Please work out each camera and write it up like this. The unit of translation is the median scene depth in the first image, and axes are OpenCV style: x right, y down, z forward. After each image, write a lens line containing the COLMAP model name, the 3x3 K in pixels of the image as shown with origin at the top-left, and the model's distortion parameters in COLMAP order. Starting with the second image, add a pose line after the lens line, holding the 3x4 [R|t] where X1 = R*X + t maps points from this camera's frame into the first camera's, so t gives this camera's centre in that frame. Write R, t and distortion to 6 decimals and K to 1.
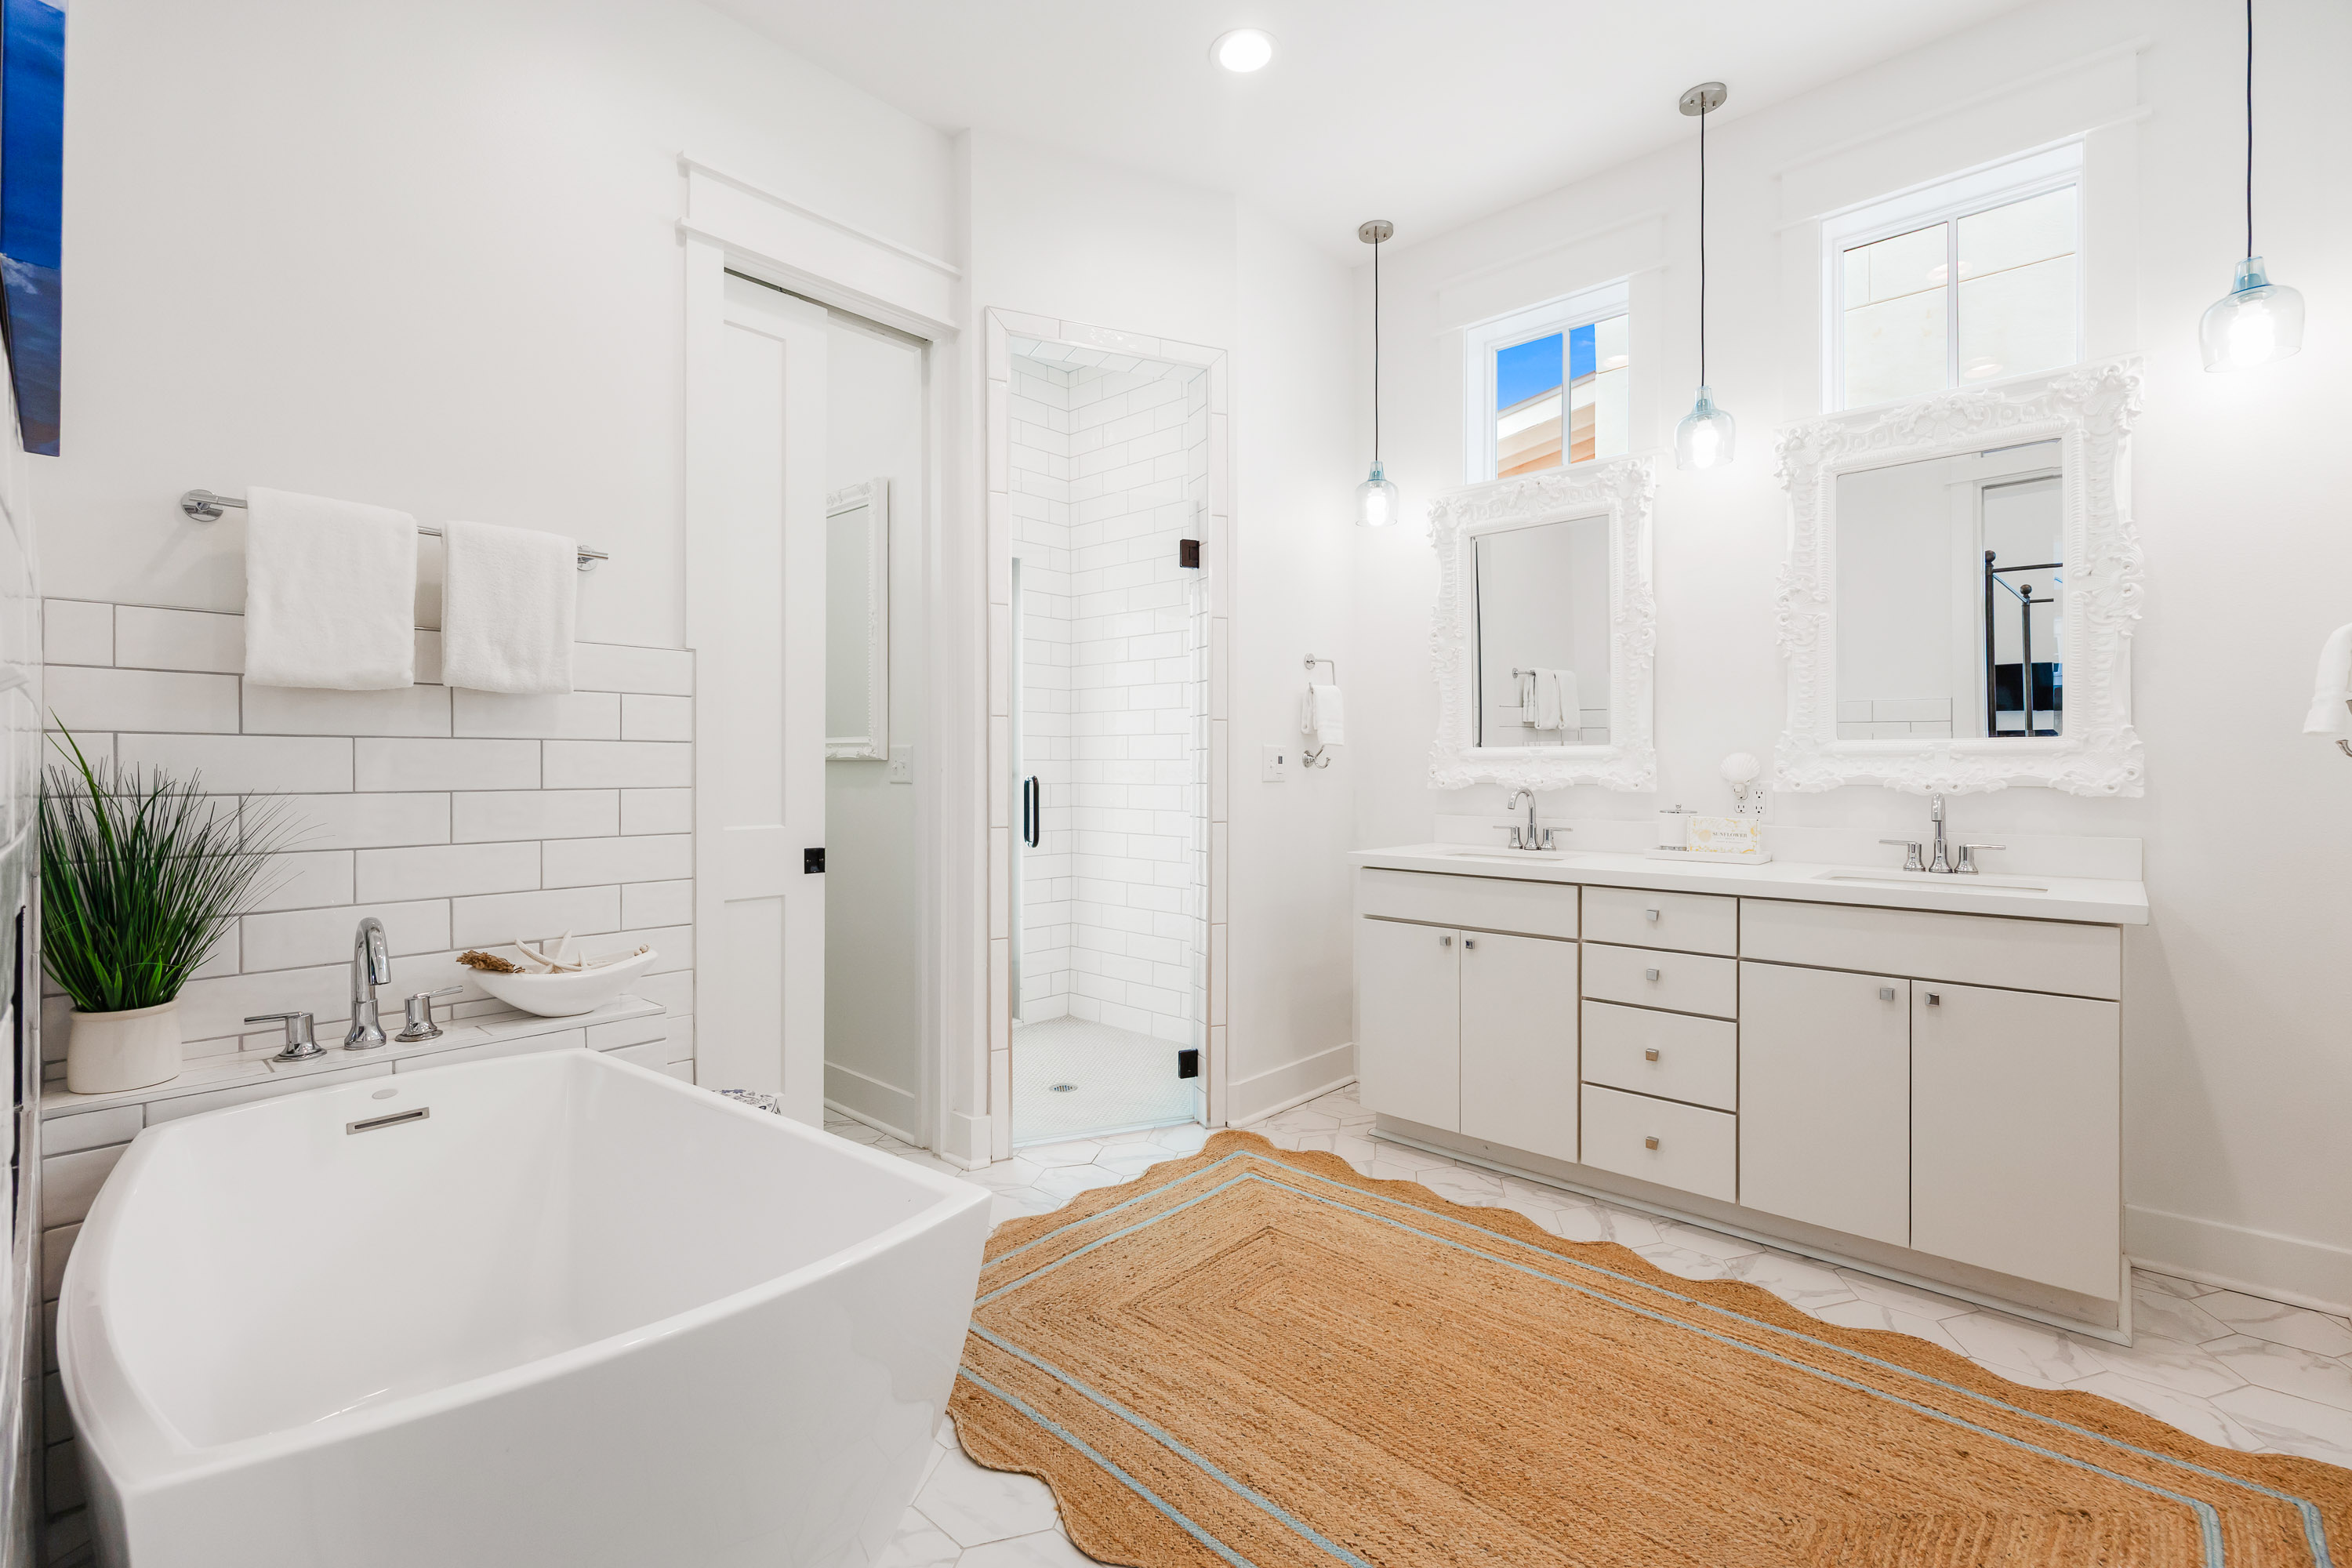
lens RADIAL K [[1038.6, 0, 1170.8], [0, 1038.6, 767.8], [0, 0, 1]] dist [-0.003987, 0.001454]
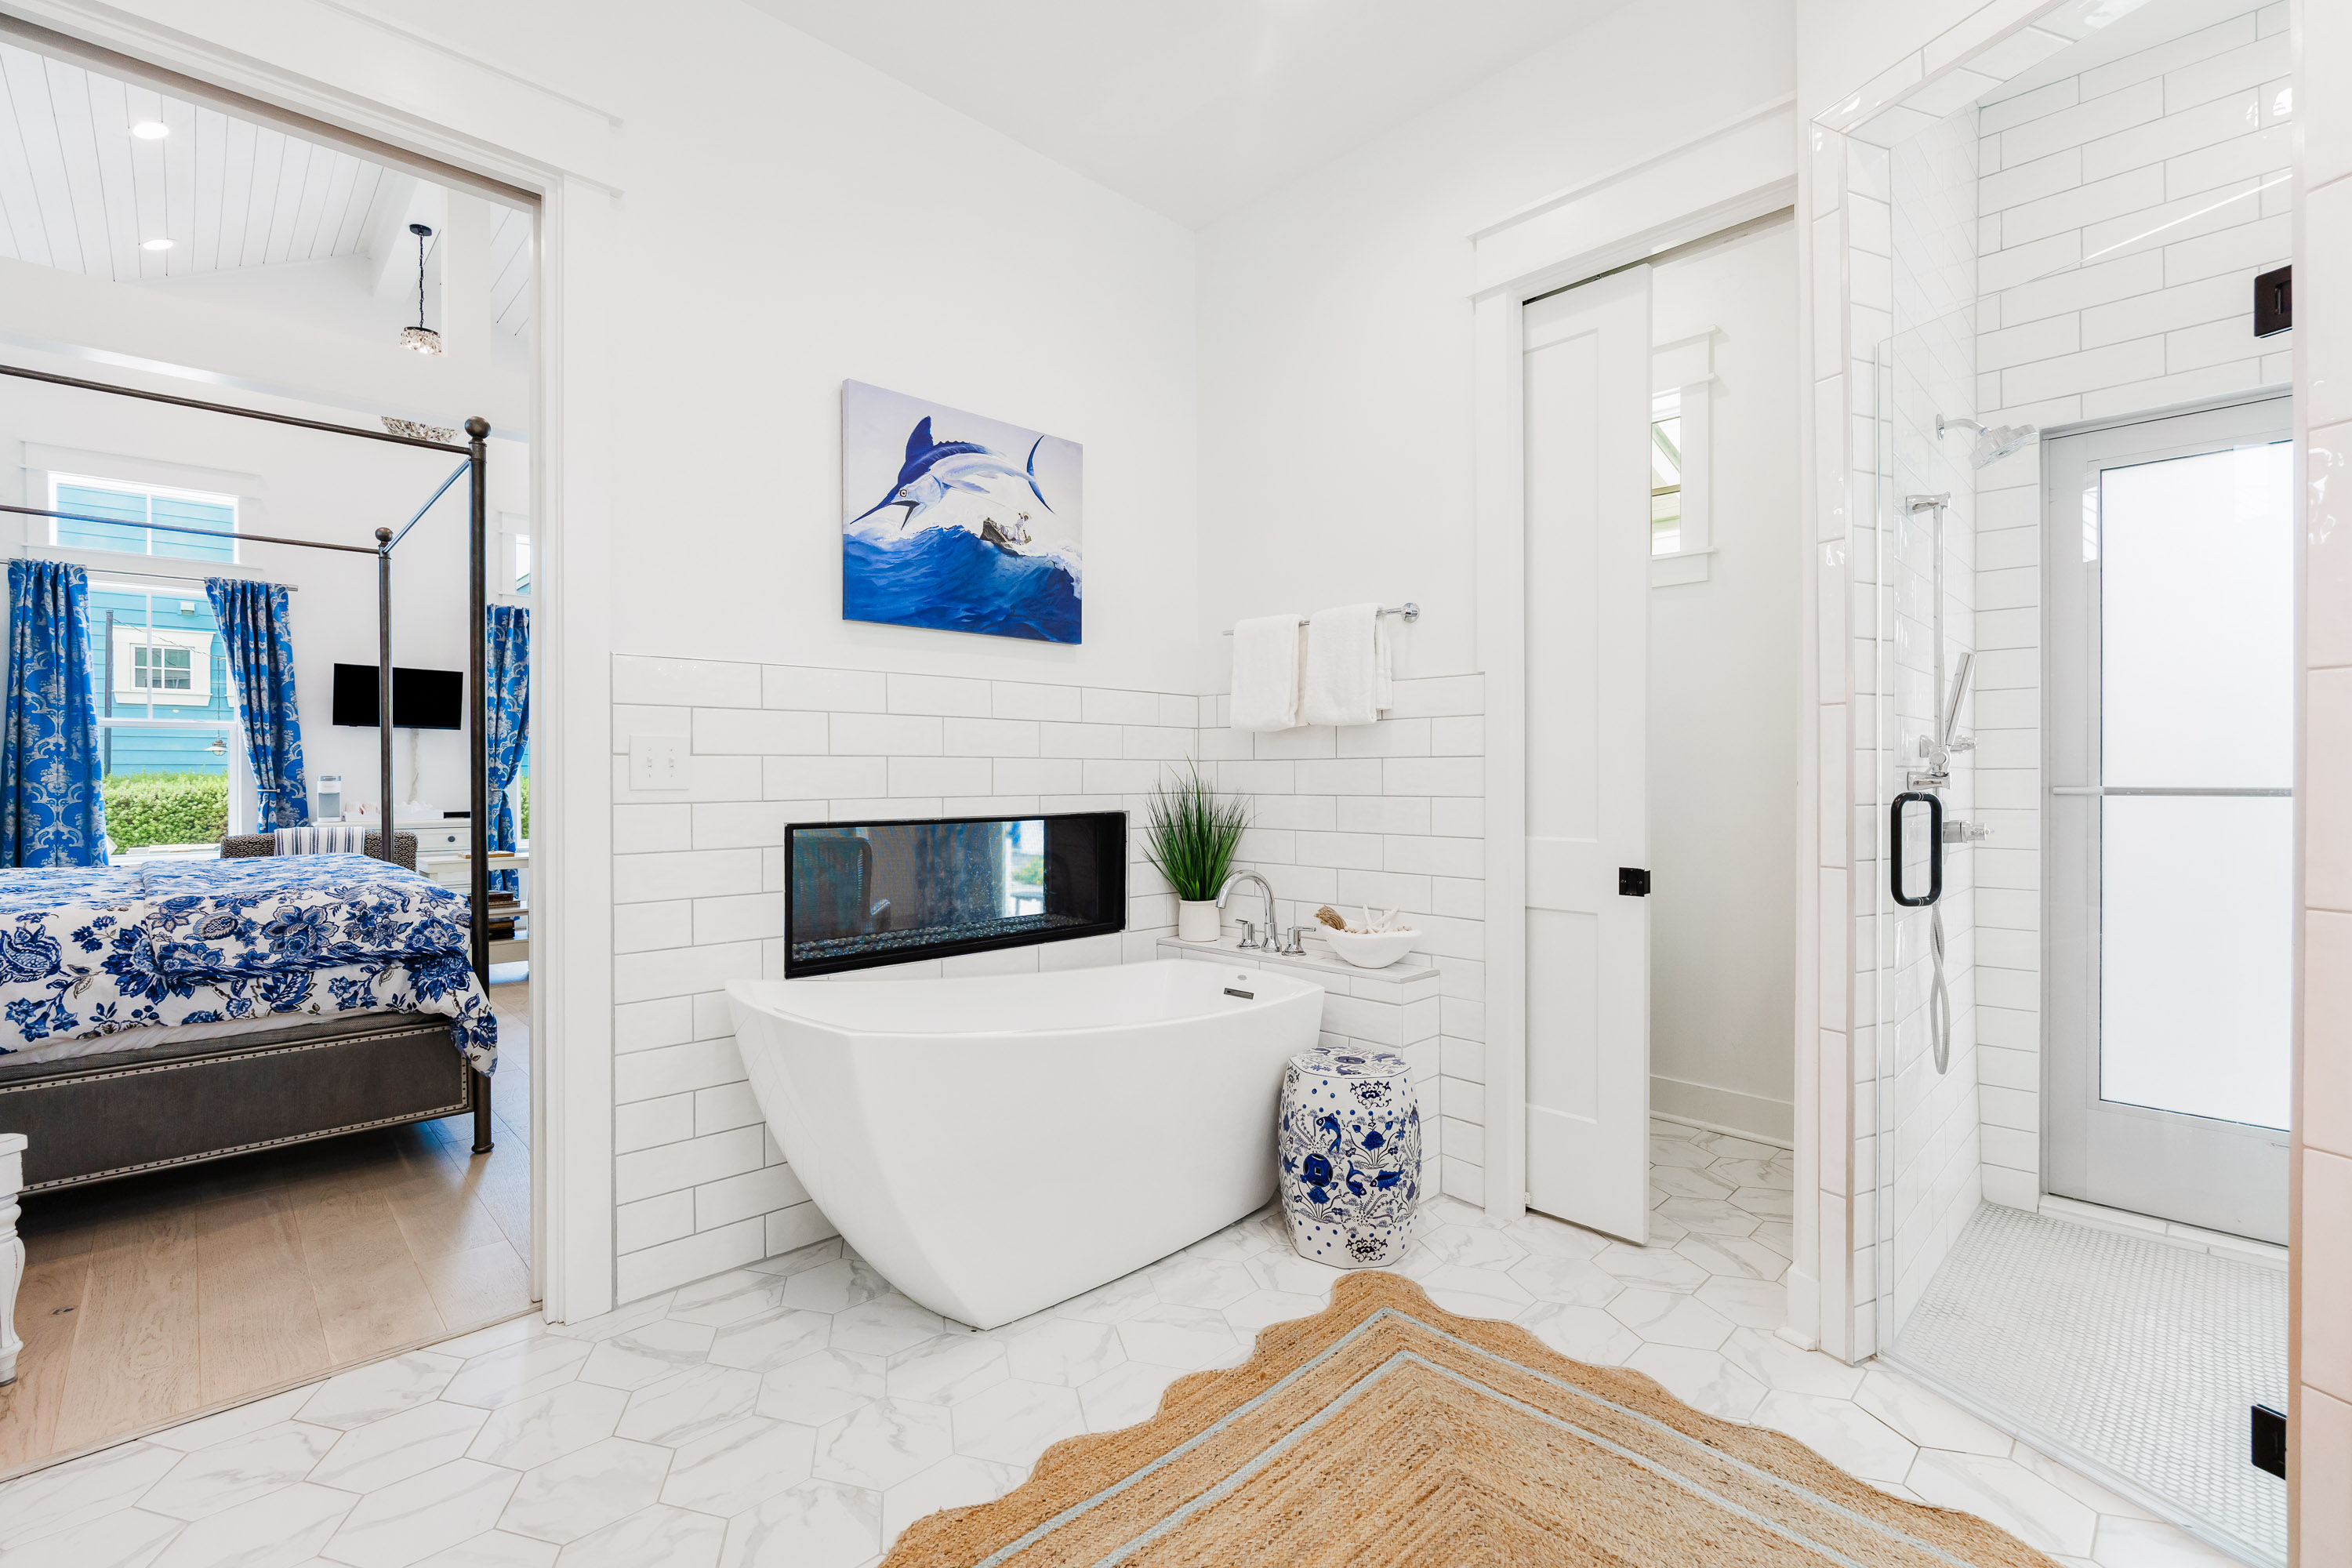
lens RADIAL K [[1038.6, 0, 1163.6], [0, 1038.6, 789.6], [0, 0, 1]] dist [-0.003987, 0.001454]
pose [[-0.079968, 0.013217, -0.996710, 0.590131], [0.002484, 0.999912, 0.013060, -0.003681], [0.996794, -0.001432, -0.079994, 0.670112]]
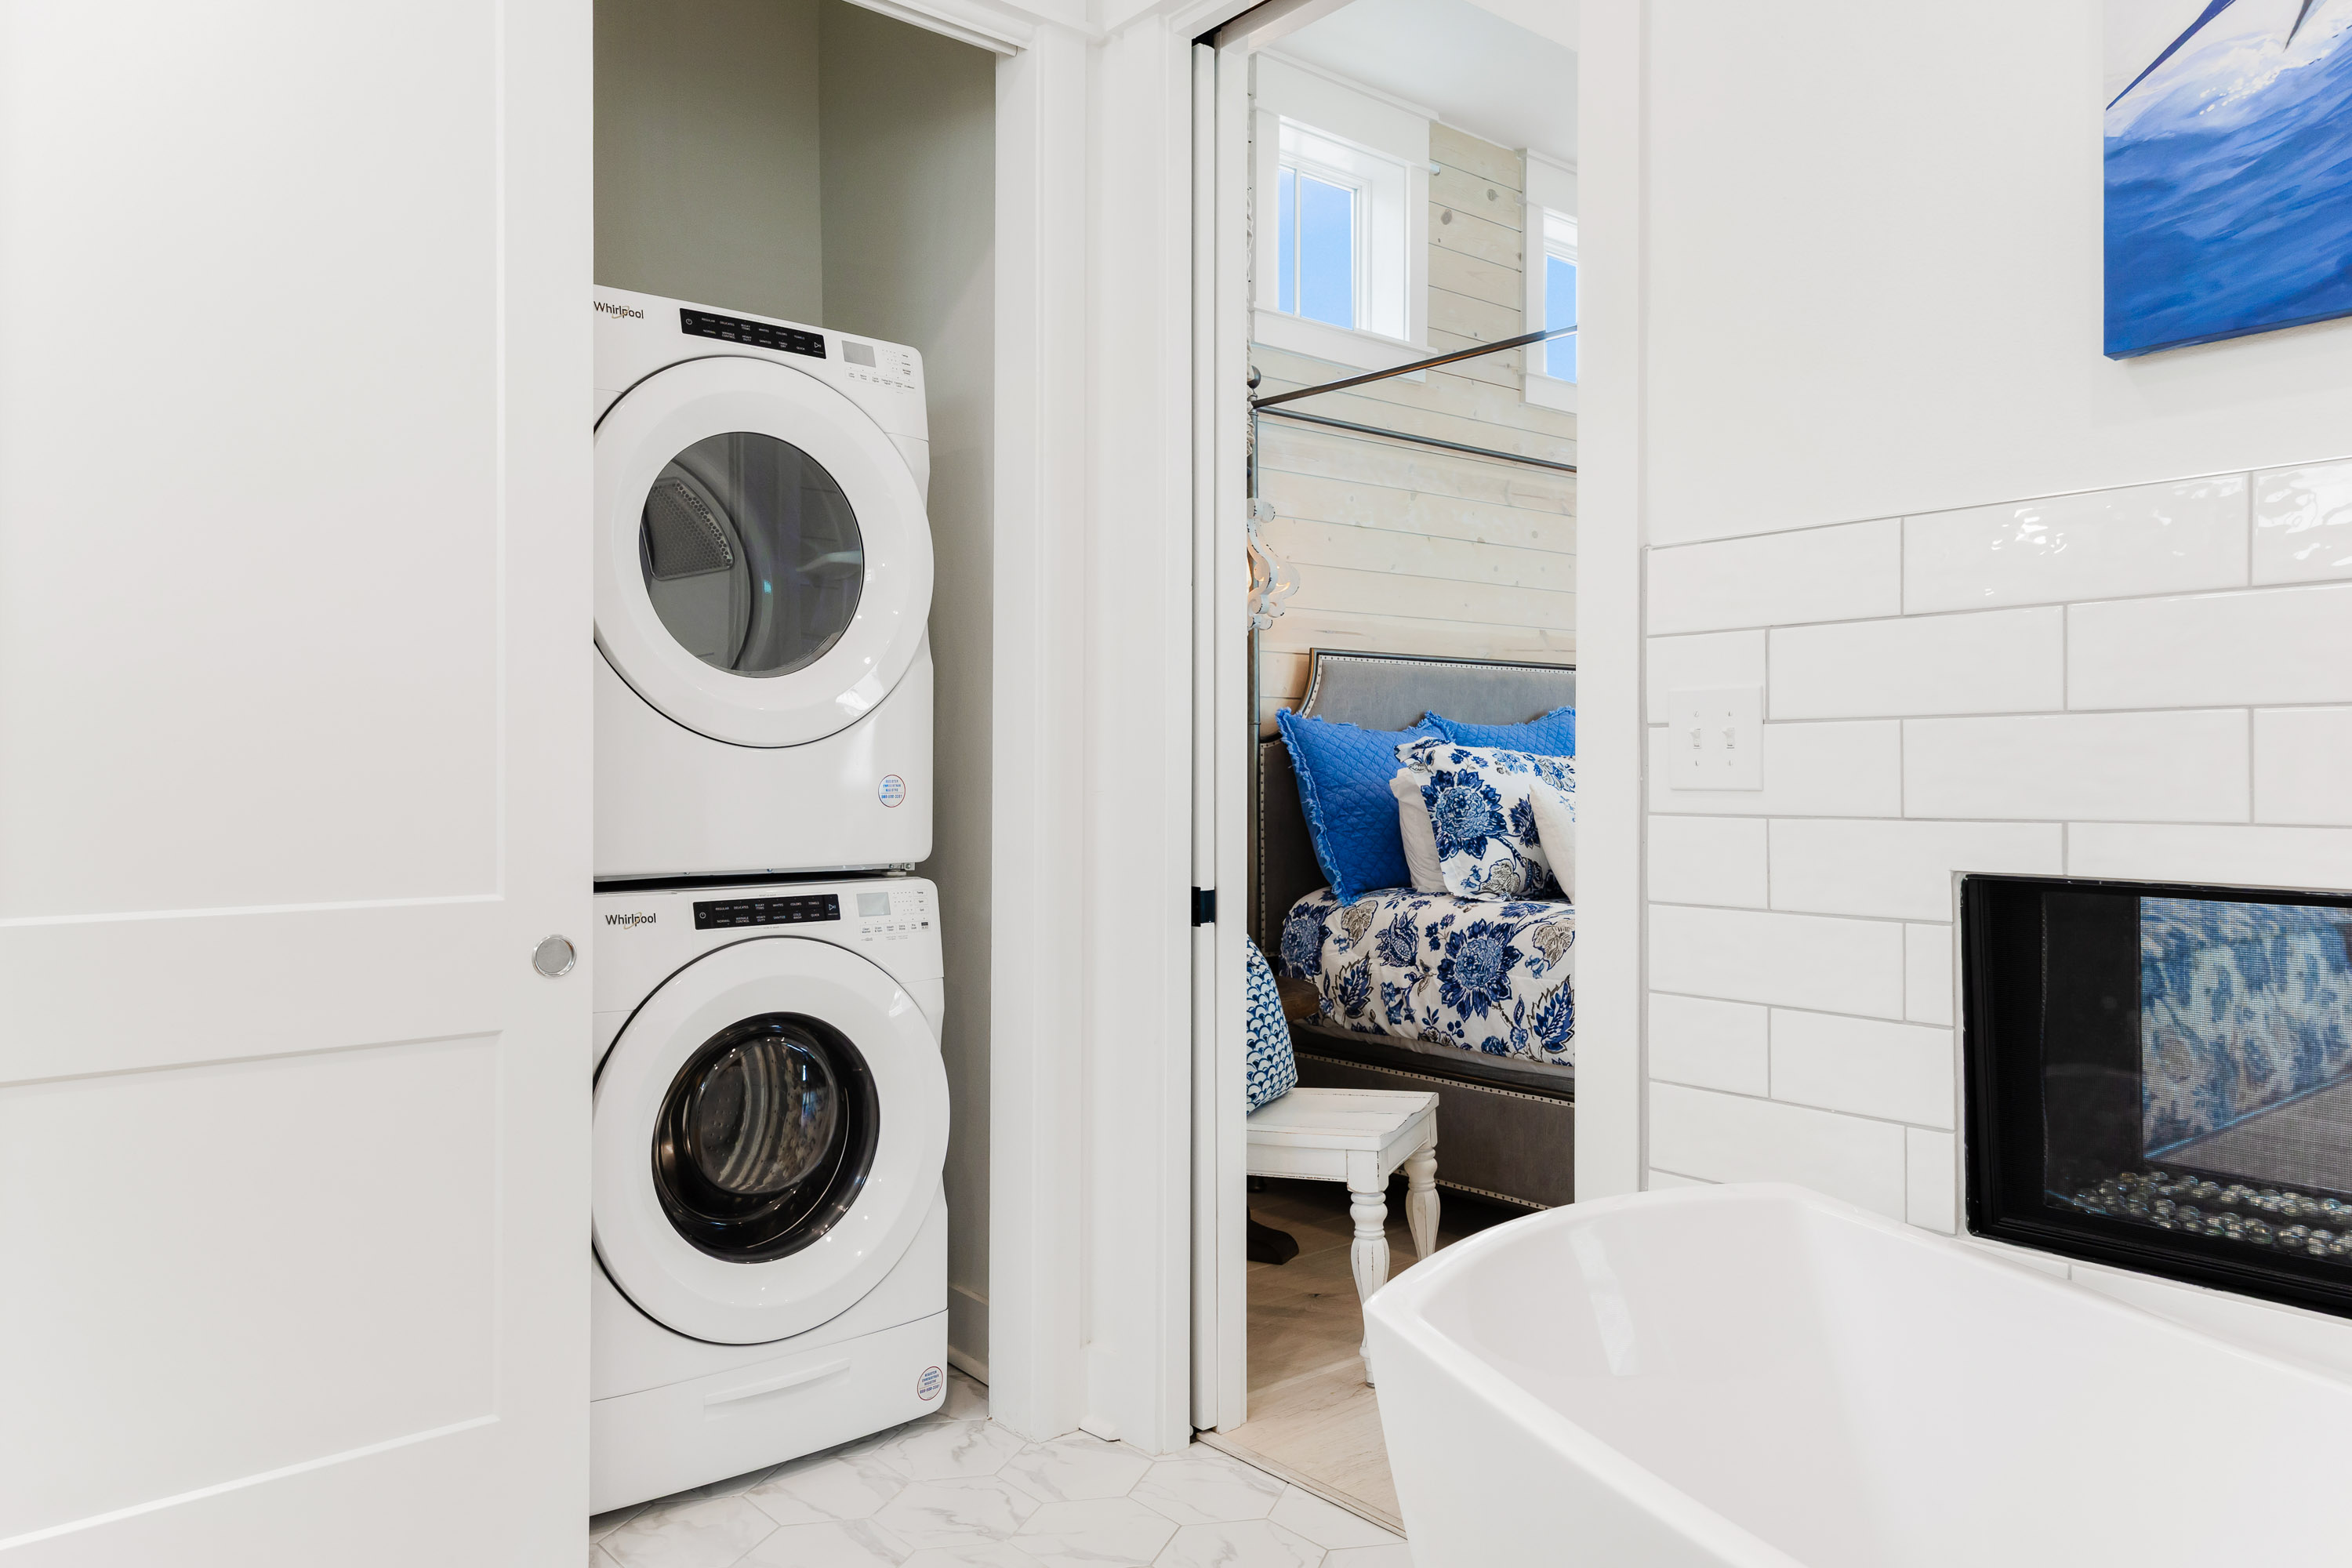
lens RADIAL K [[1613.9, 0, 1185.3], [0, 1613.9, 773.7], [0, 0, 1]] dist [0.011447, 0.007201]
pose [[-0.990958, 0.001948, 0.134158, -0.080573], [0.002370, 0.999993, 0.002985, -0.003139], [-0.134151, 0.003276, -0.990955, 0.916411]]
